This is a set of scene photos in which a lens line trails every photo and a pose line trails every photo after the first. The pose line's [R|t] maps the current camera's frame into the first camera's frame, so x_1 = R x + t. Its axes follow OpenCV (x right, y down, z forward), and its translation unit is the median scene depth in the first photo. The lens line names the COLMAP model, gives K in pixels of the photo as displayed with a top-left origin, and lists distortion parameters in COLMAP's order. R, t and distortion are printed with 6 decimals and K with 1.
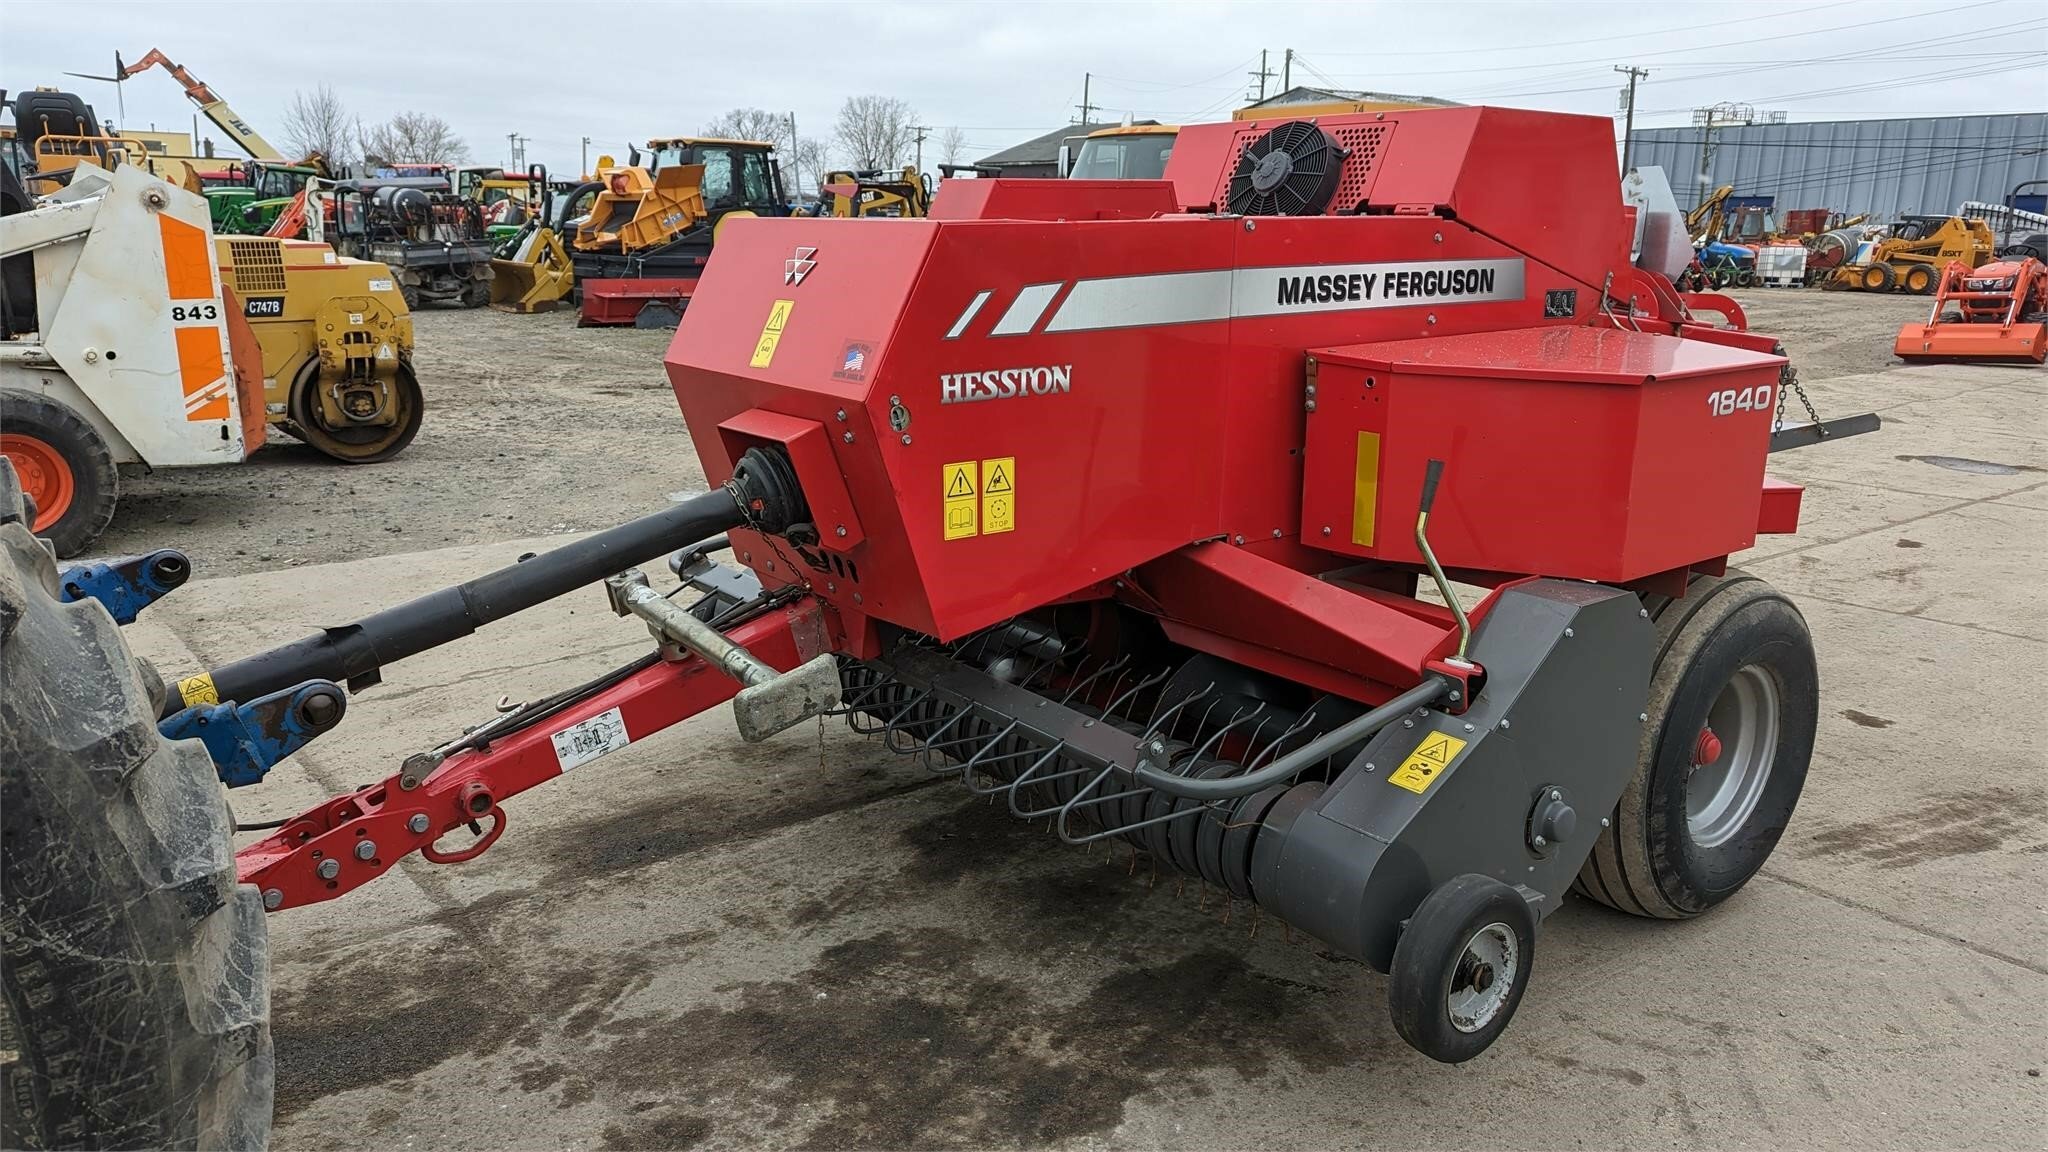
lens RADIAL K [[1444.9, 0, 1016.6], [0, 1444.9, 576.8], [0, 0, 1]] dist [0.075435, -0.068567]
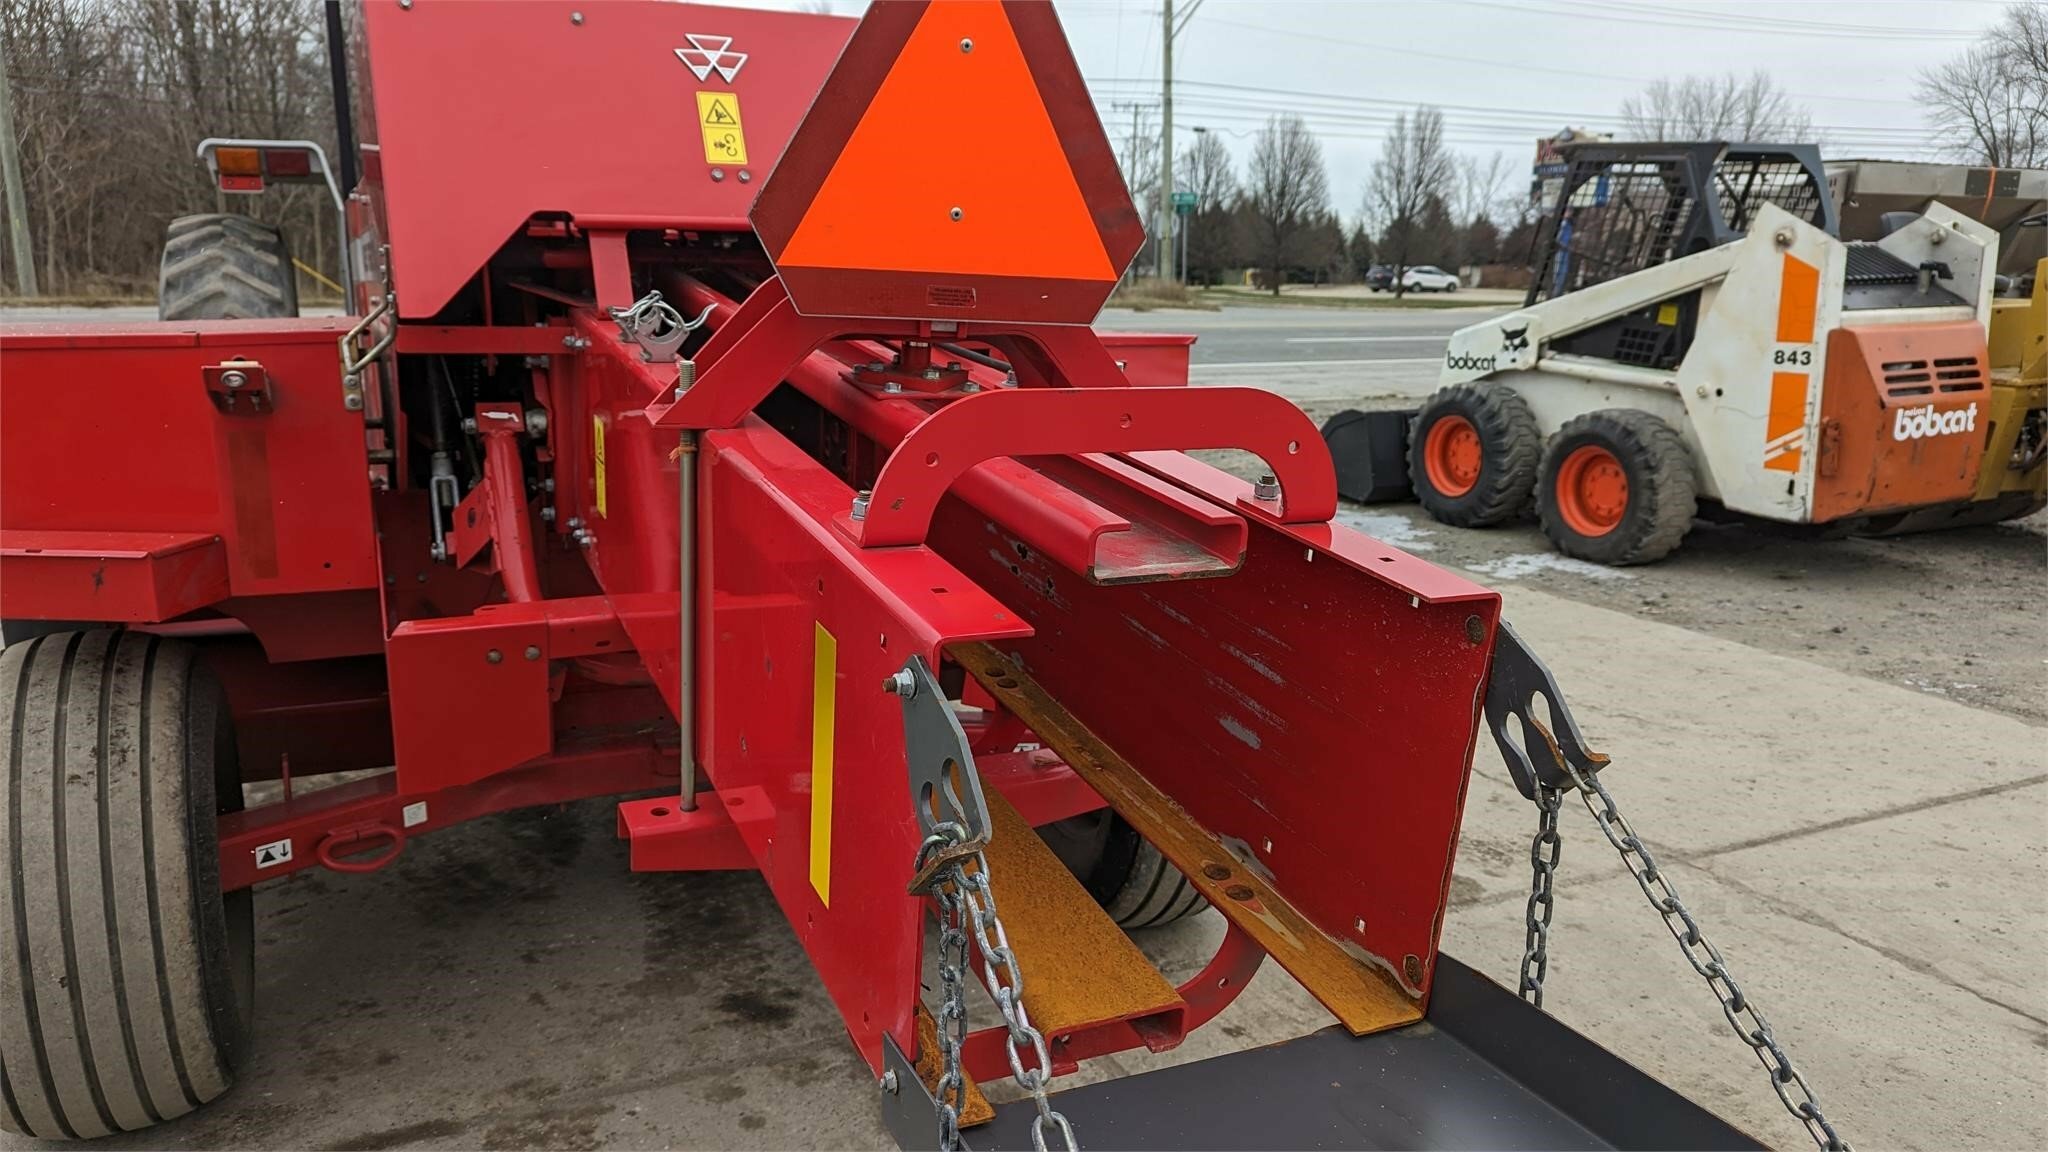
lens RADIAL K [[1461.5, 0, 1007.9], [0, 1461.5, 597.5], [0, 0, 1]] dist [0.055696, -0.050080]
pose [[-0.236227, 0.200377, -0.950813, 1.095175], [-0.247806, 0.933729, 0.258344, -0.345632], [0.939568, 0.296645, -0.170917, 1.628415]]
